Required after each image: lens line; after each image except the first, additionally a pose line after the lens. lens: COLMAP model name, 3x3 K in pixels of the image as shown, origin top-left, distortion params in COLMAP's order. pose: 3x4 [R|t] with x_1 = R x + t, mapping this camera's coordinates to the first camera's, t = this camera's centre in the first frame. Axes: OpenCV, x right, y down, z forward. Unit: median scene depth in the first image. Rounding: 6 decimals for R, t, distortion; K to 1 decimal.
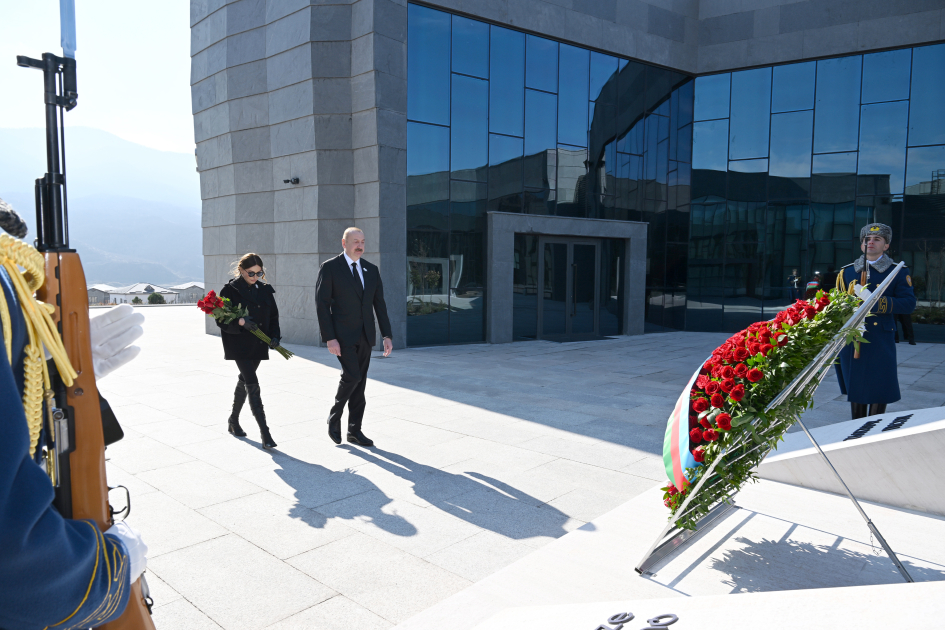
lens RADIAL K [[646.1, 0, 473.8], [0, 646.1, 318.0], [0, 0, 1]] dist [0.009588, -0.007305]
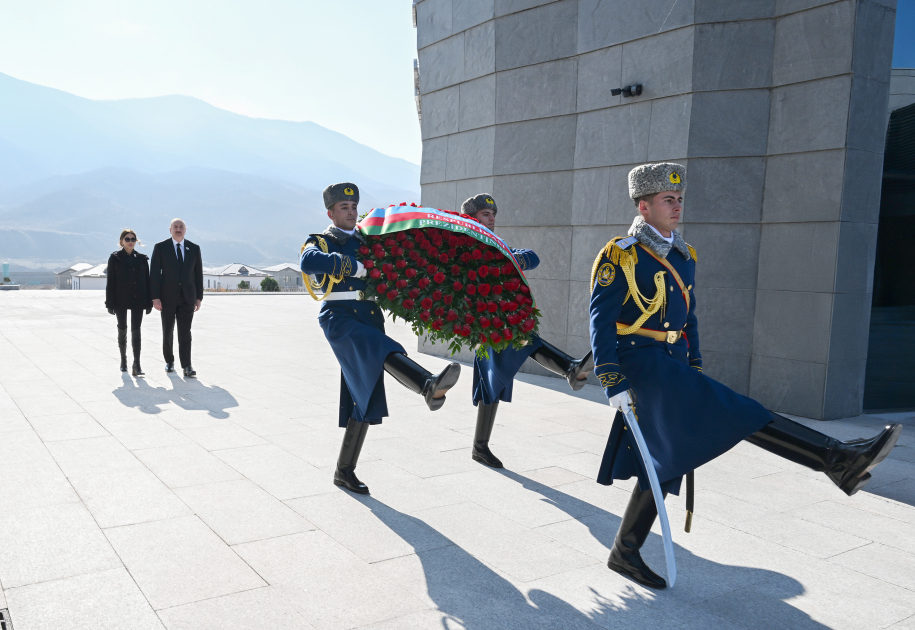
lens RADIAL K [[768.8, 0, 372.9], [0, 768.8, 323.9], [0, 0, 1]] dist [0.003836, 0.010315]
pose [[0.958983, 0.040702, -0.280526, -0.297276], [-0.035557, 0.999093, 0.023409, -0.023317], [0.281224, -0.012474, 0.959561, 0.316287]]
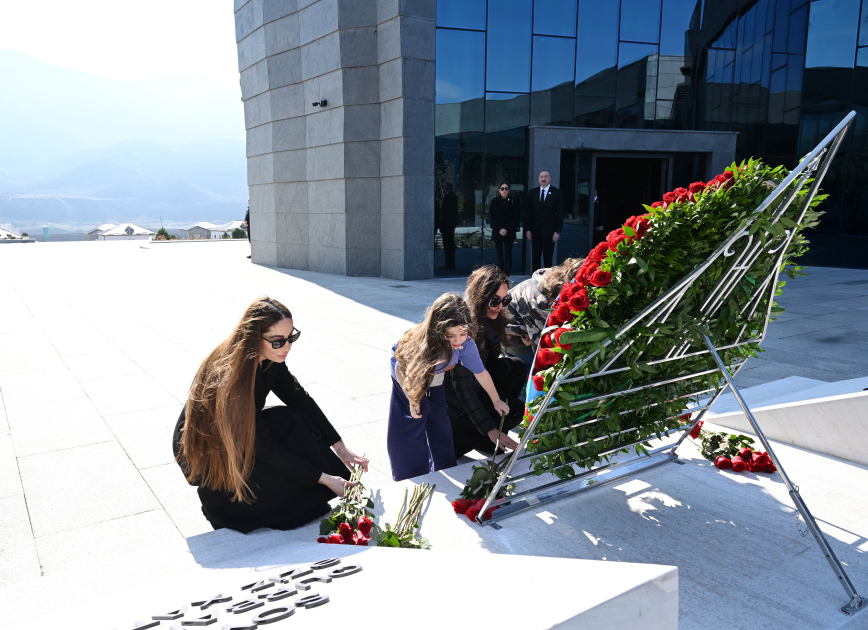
lens RADIAL K [[671.0, 0, 372.7], [0, 671.0, 308.8], [0, 0, 1]] dist [0.003555, -0.002492]
pose [[0.959735, 0.027500, -0.279557, 0.082699], [-0.005415, 0.996823, 0.079467, 0.013584], [0.280855, -0.074753, 0.956835, 0.040346]]
